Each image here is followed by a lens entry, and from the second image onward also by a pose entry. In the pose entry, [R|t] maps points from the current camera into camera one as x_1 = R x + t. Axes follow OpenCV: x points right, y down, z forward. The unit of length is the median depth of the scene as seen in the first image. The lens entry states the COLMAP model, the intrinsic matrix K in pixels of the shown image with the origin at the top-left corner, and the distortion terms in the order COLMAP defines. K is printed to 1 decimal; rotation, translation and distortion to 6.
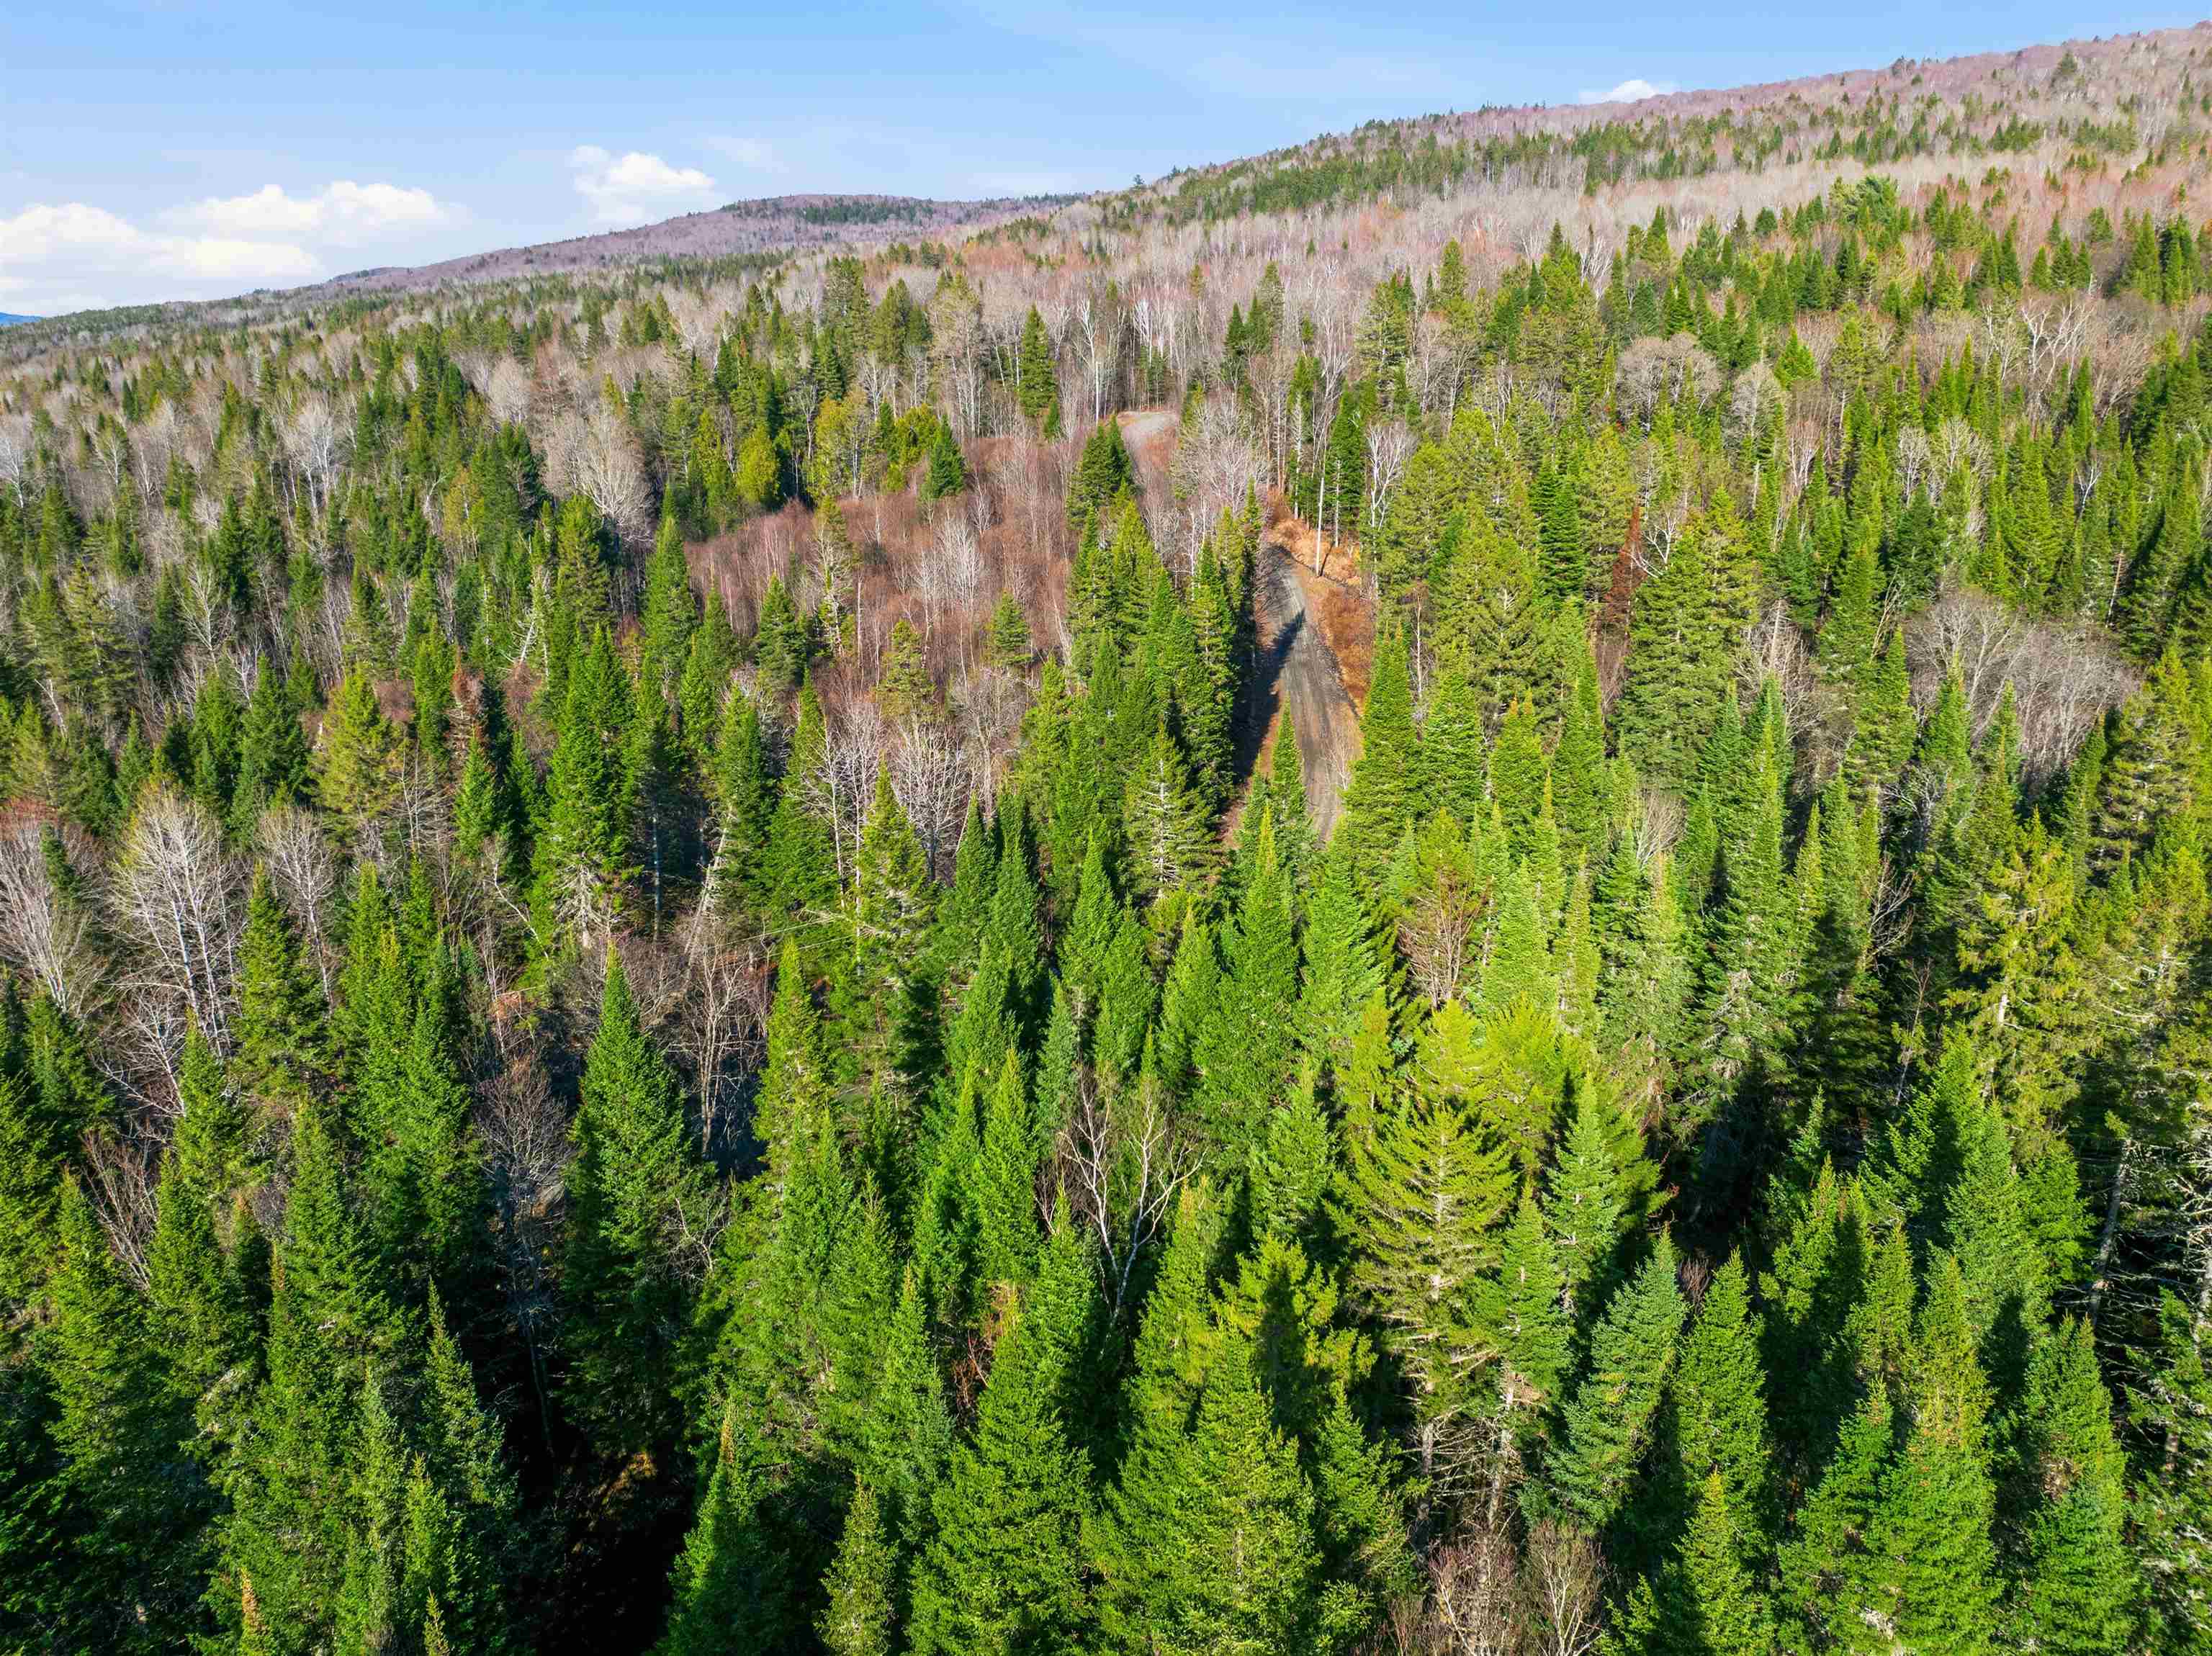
lens RADIAL K [[1544.0, 0, 1108.7], [0, 1544.0, 839.1], [0, 0, 1]] dist [-0.060645, 0.021351]
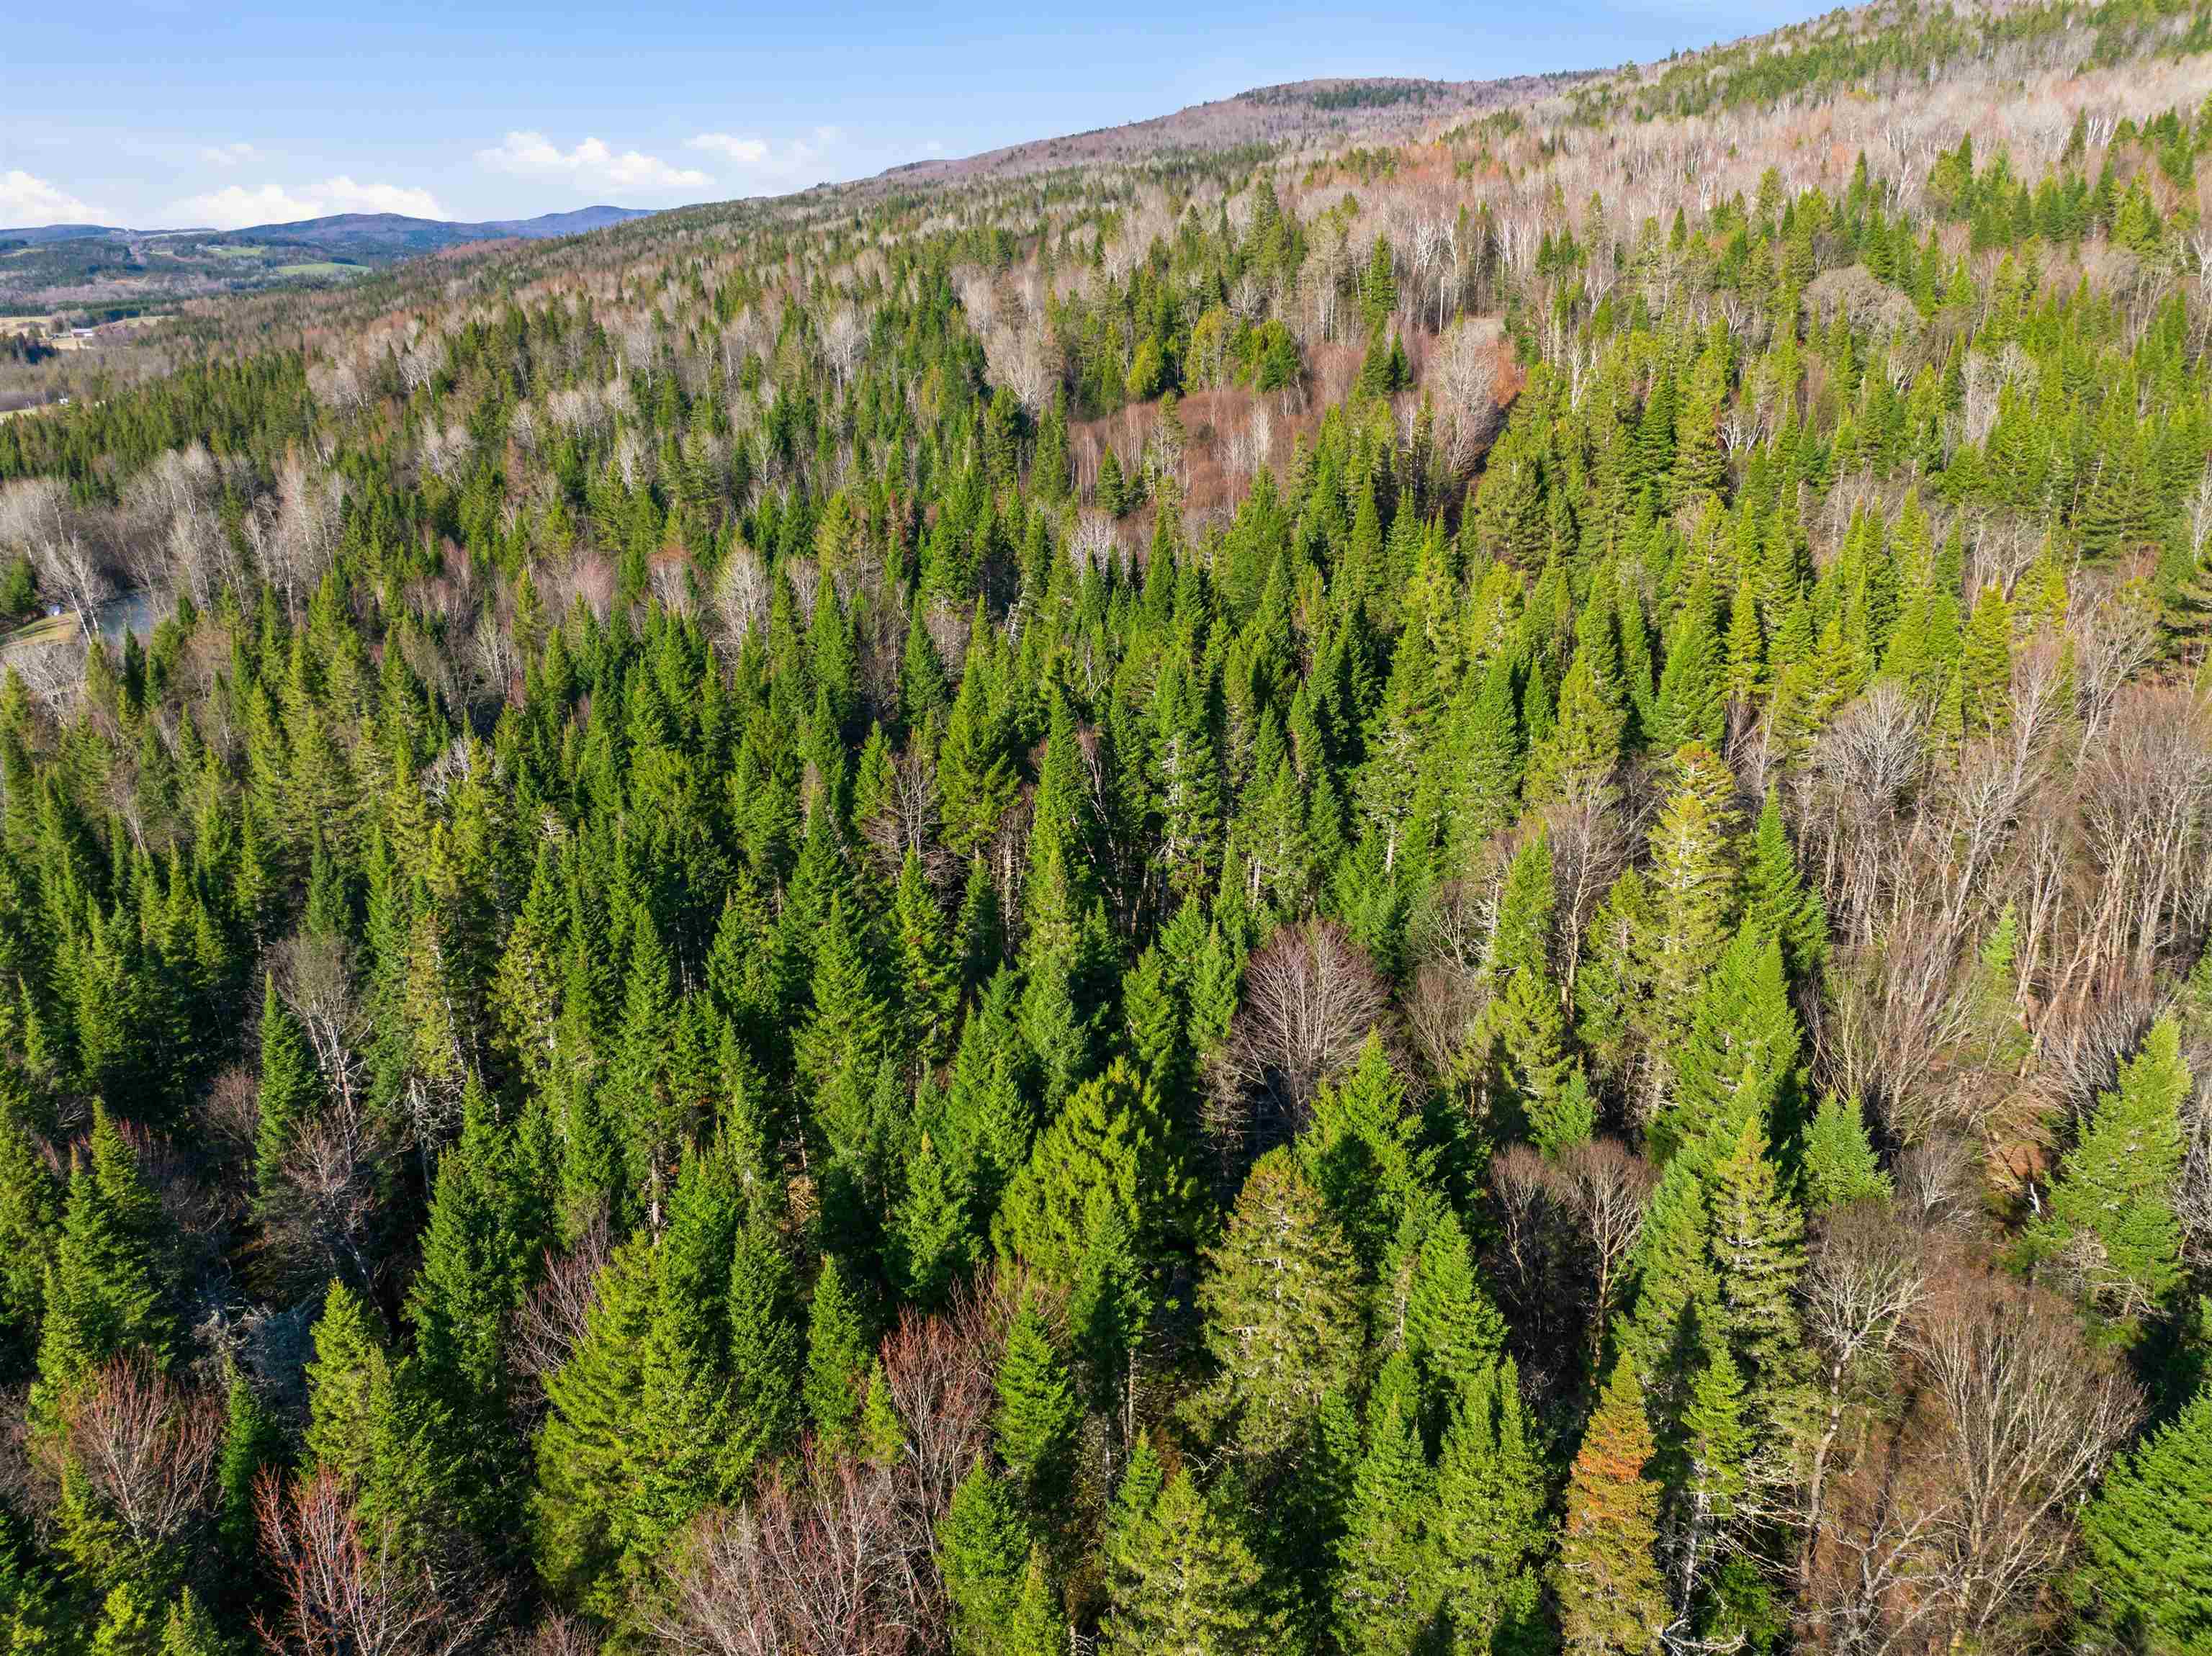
lens RADIAL K [[1544.0, 0, 1101.5], [0, 1544.0, 821.5], [0, 0, 1]] dist [-0.060645, 0.021351]
pose [[0.948862, 0.094866, -0.301099, 0.162919], [-0.076549, 0.994456, 0.072087, 0.053334], [0.306268, -0.045352, 0.950864, -0.276487]]
